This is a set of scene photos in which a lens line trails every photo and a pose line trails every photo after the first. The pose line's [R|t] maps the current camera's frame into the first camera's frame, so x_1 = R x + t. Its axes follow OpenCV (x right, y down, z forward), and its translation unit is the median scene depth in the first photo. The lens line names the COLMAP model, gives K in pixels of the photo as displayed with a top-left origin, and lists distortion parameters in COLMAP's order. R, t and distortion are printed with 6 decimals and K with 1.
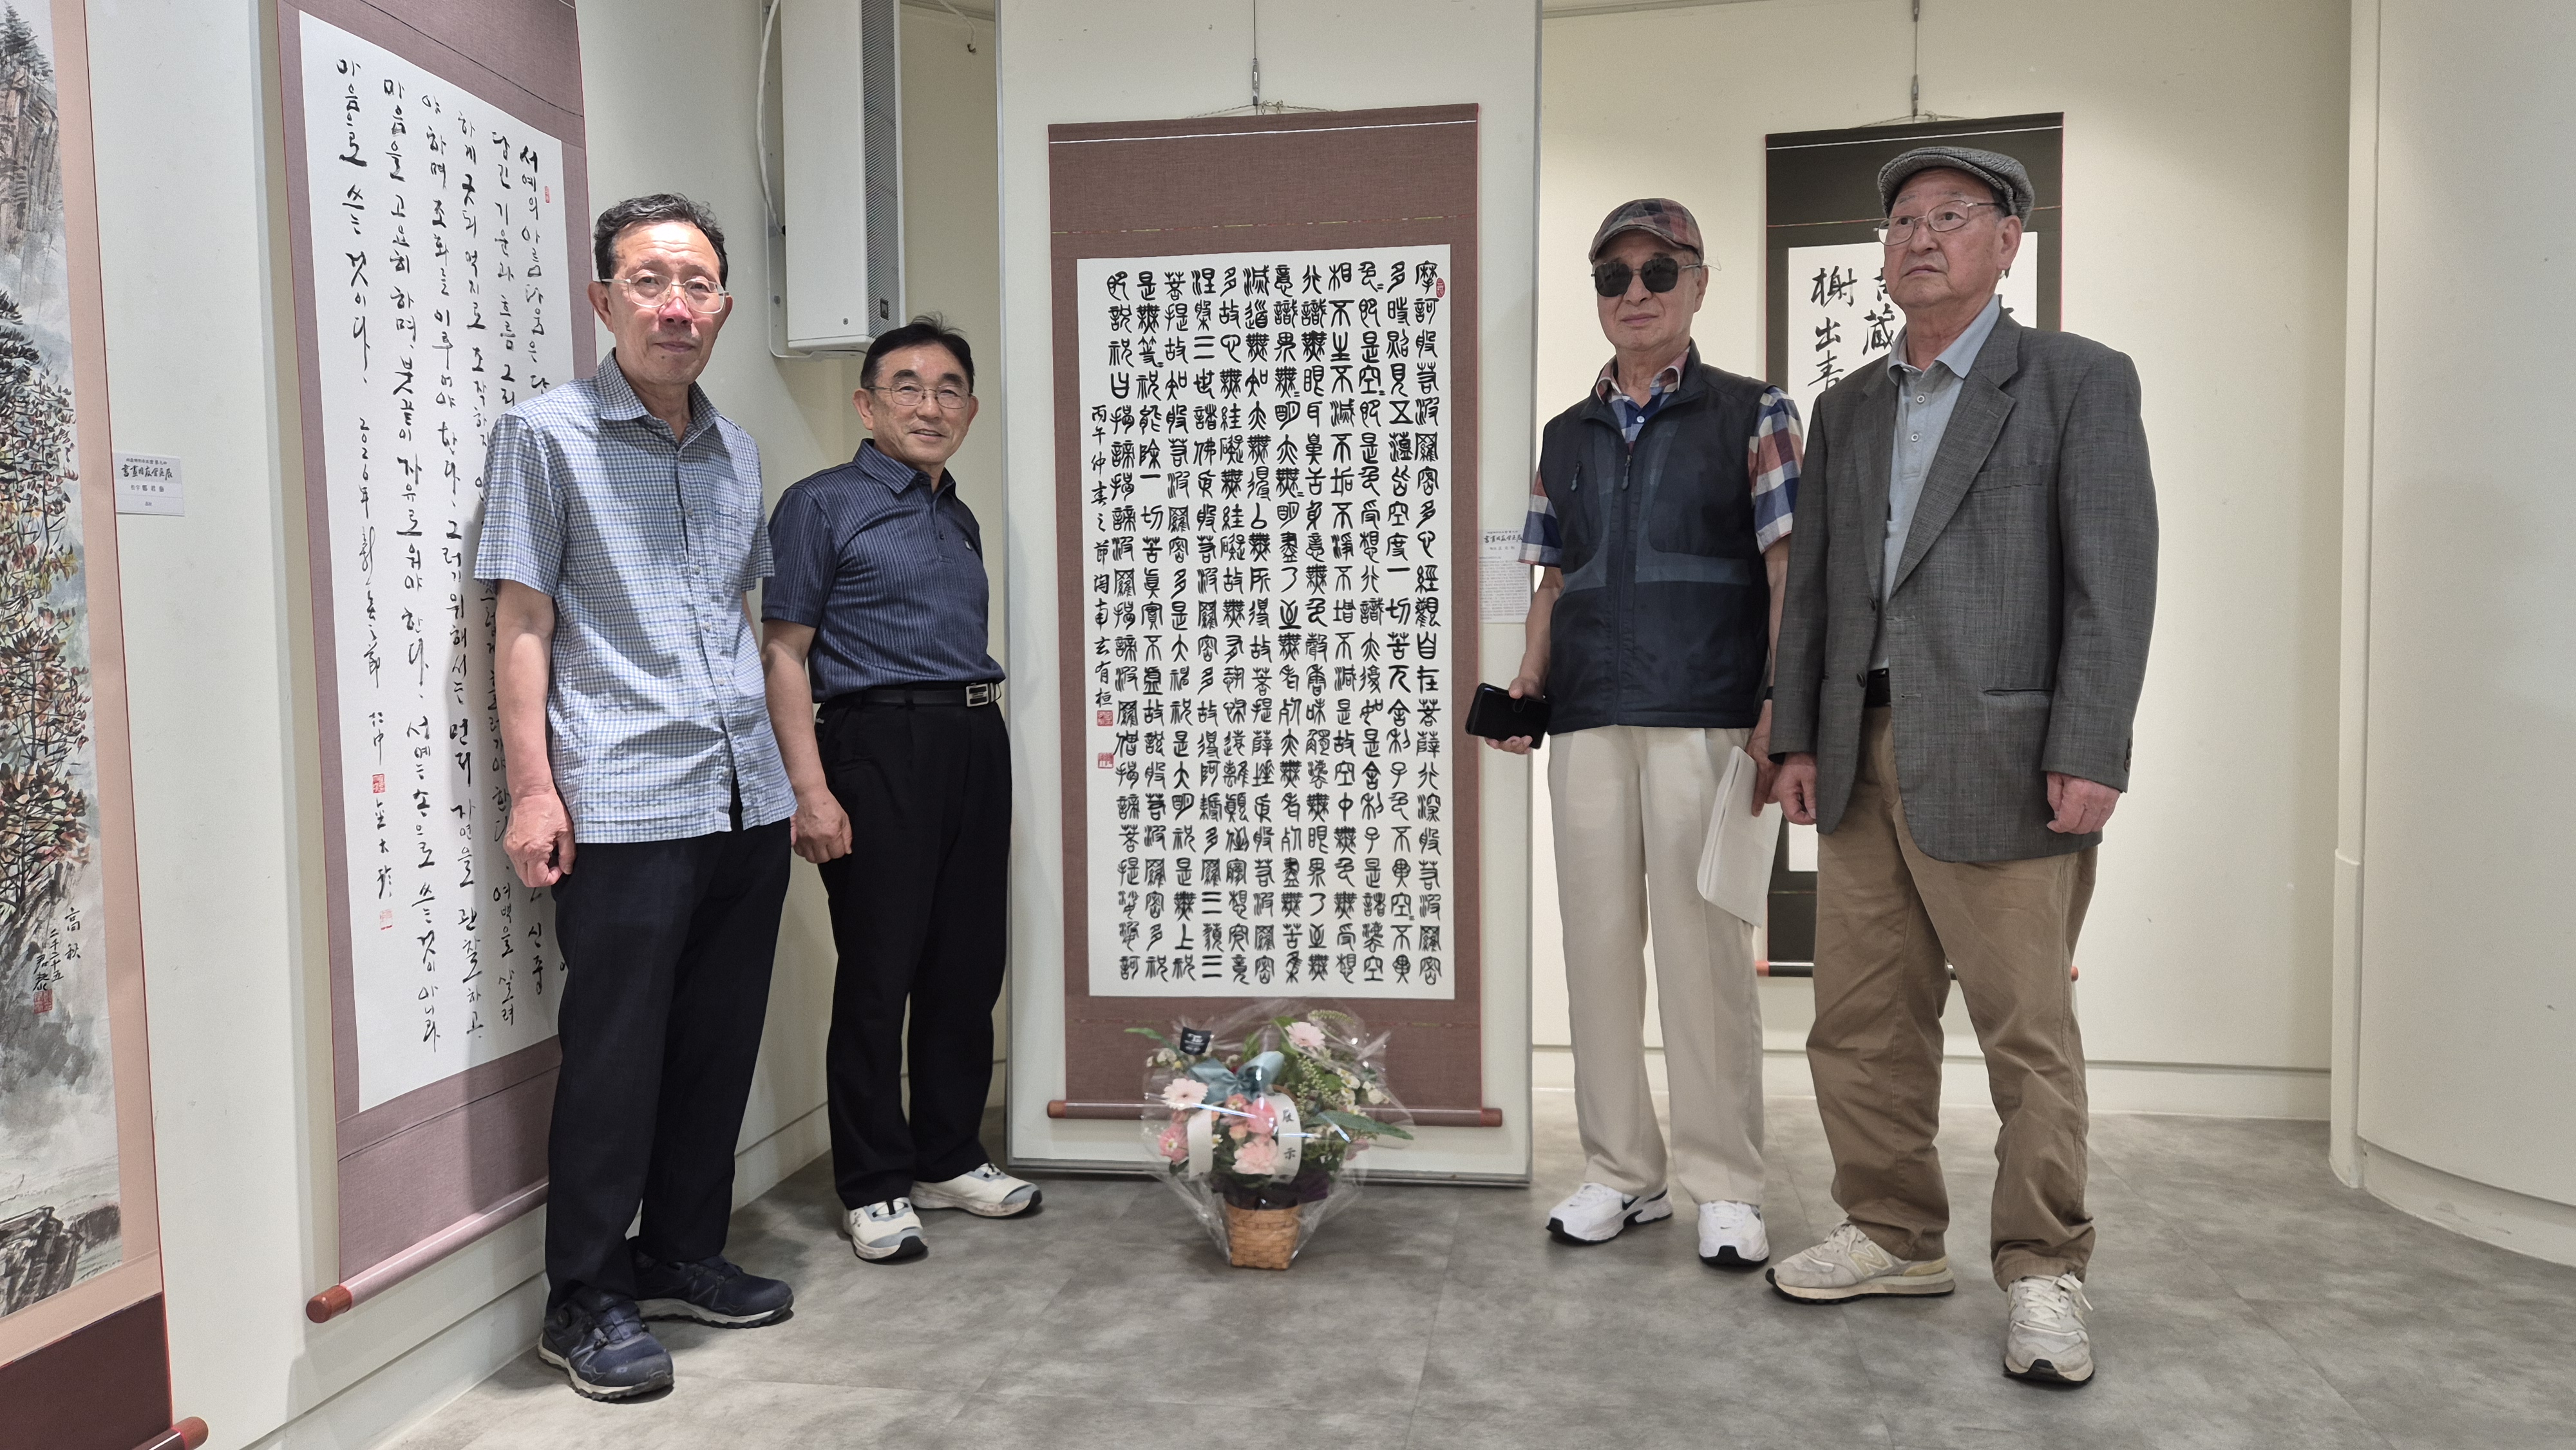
lens RADIAL K [[1703.2, 0, 1288.0], [0, 1703.2, 725.0], [0, 0, 1]] dist [0.093278, -0.097870]
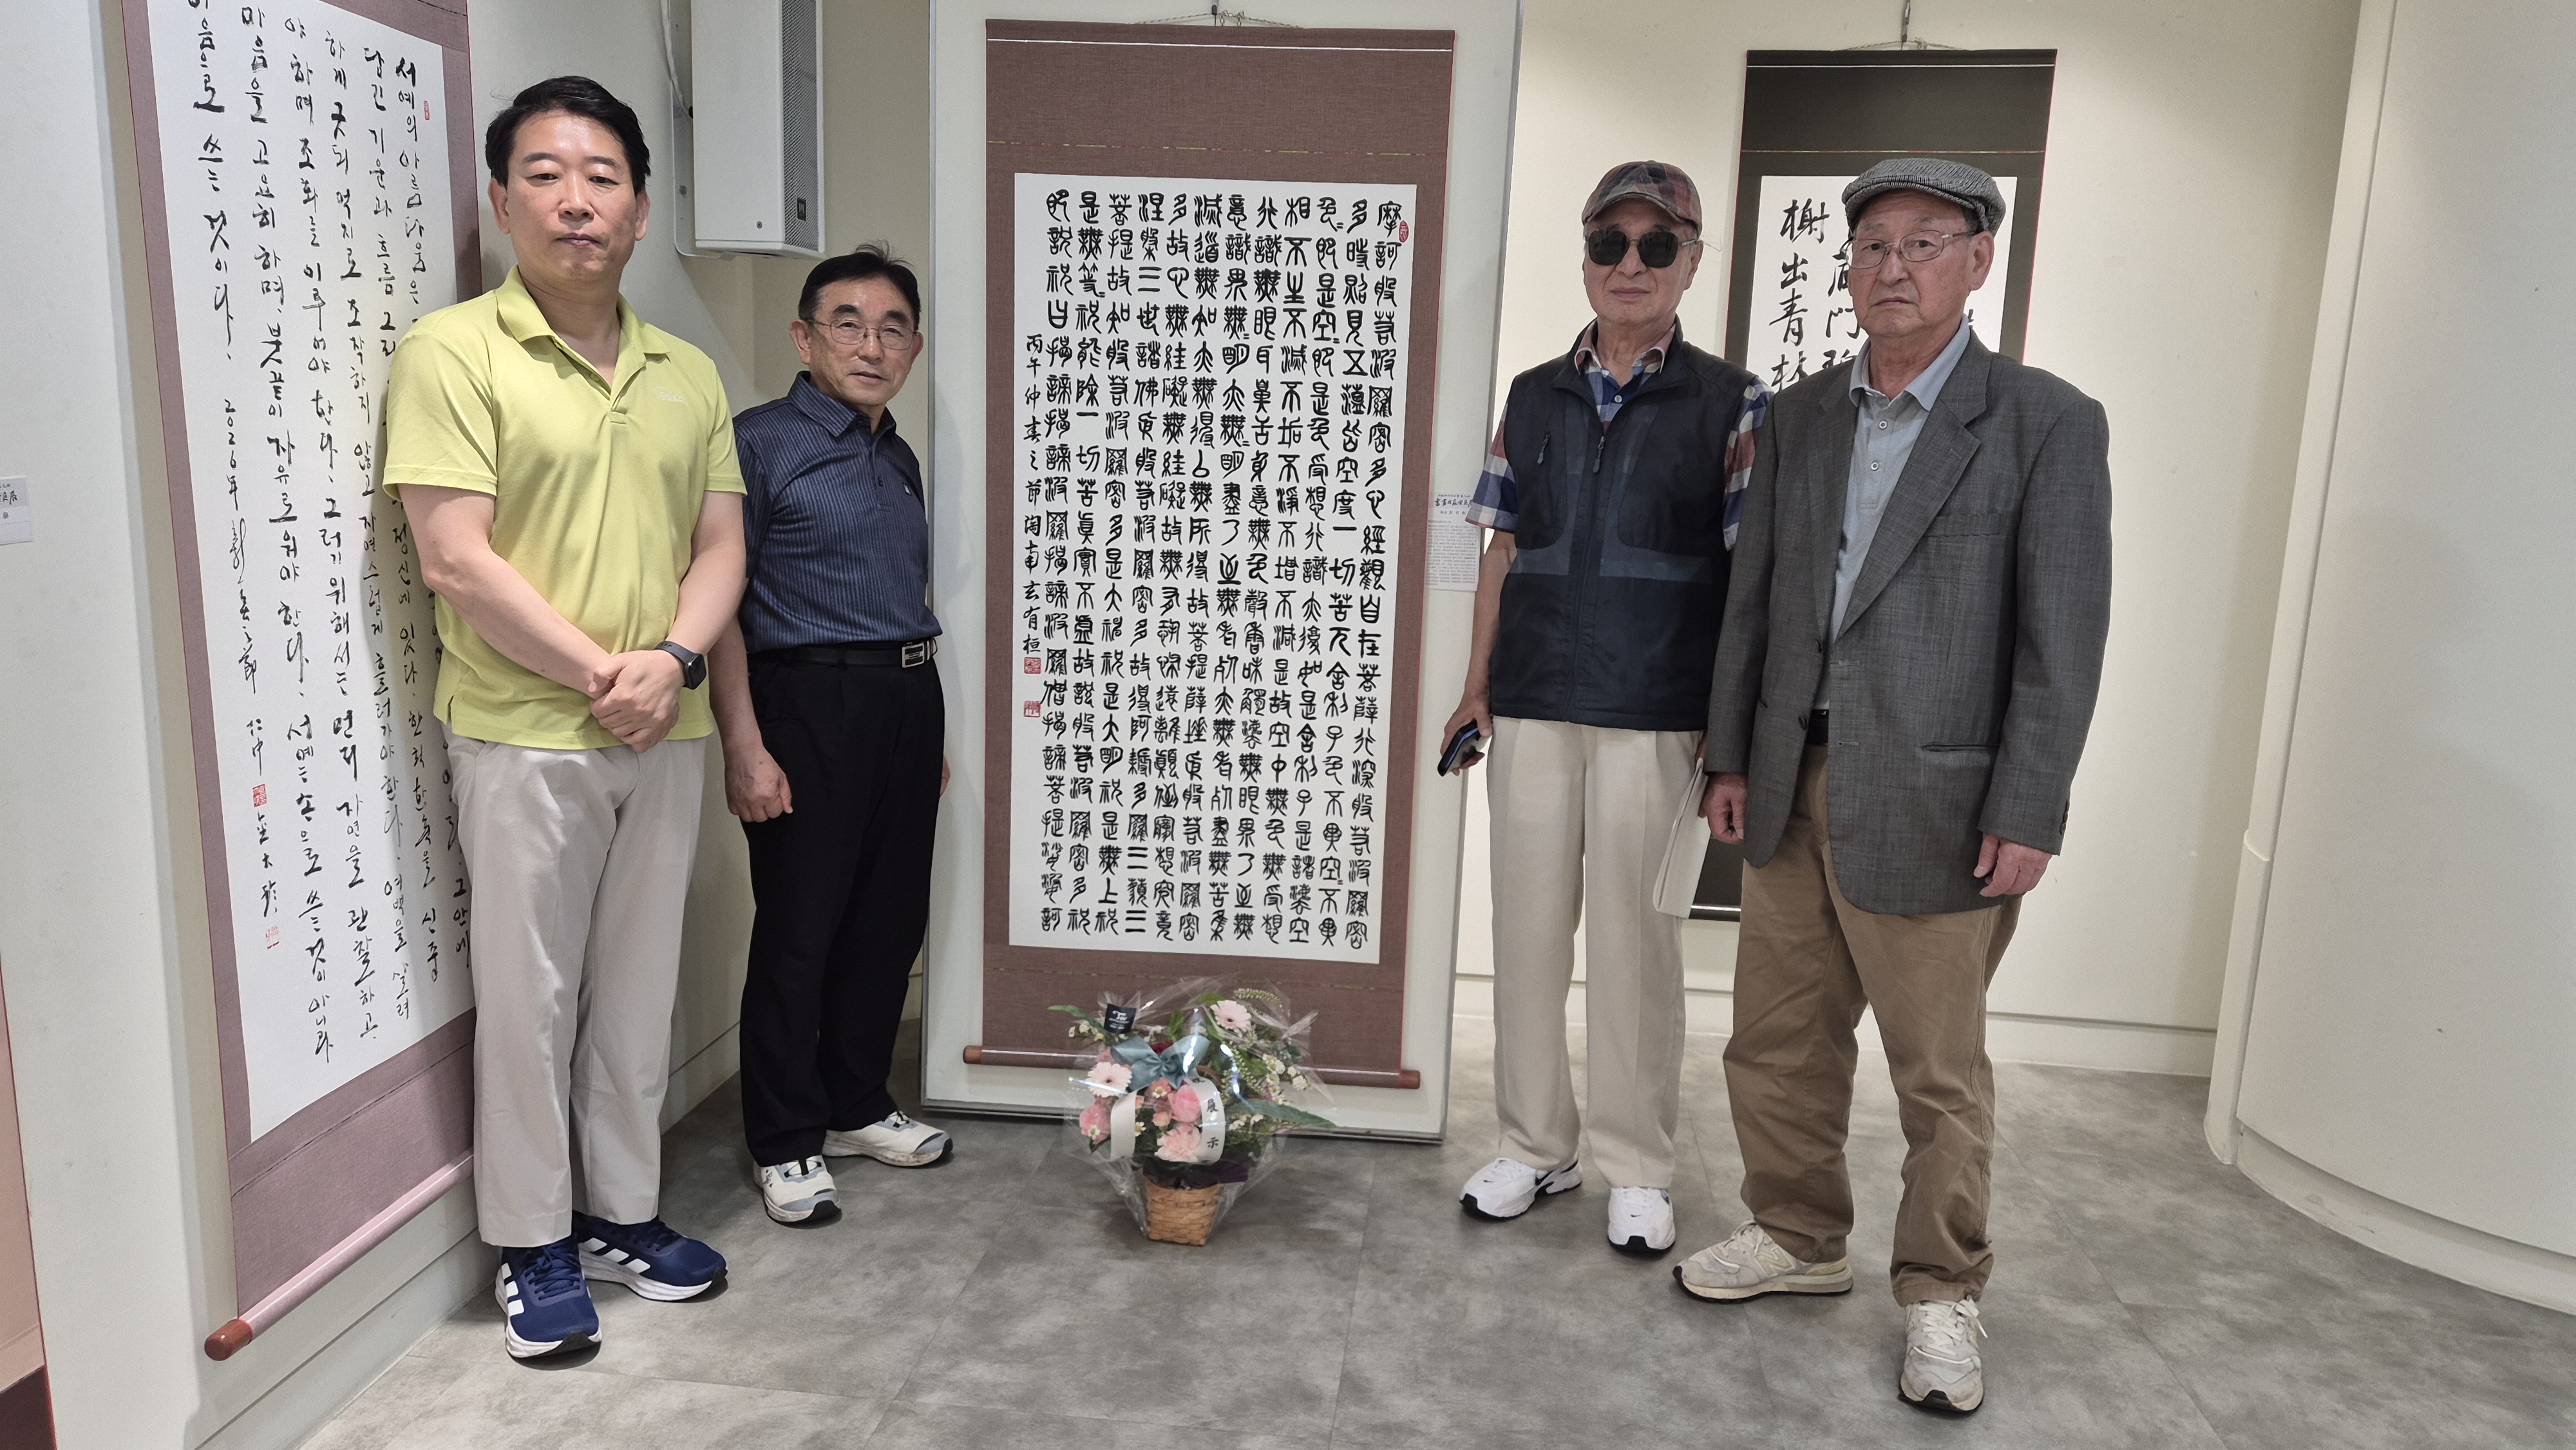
lens RADIAL K [[1703.2, 0, 1288.0], [0, 1703.2, 725.0], [0, 0, 1]] dist [0.093278, -0.097870]
pose [[0.997509, 0.037399, 0.059816, -0.020346], [-0.044747, 0.990939, 0.126643, -0.101154], [-0.054538, -0.129005, 0.990143, 0.034786]]
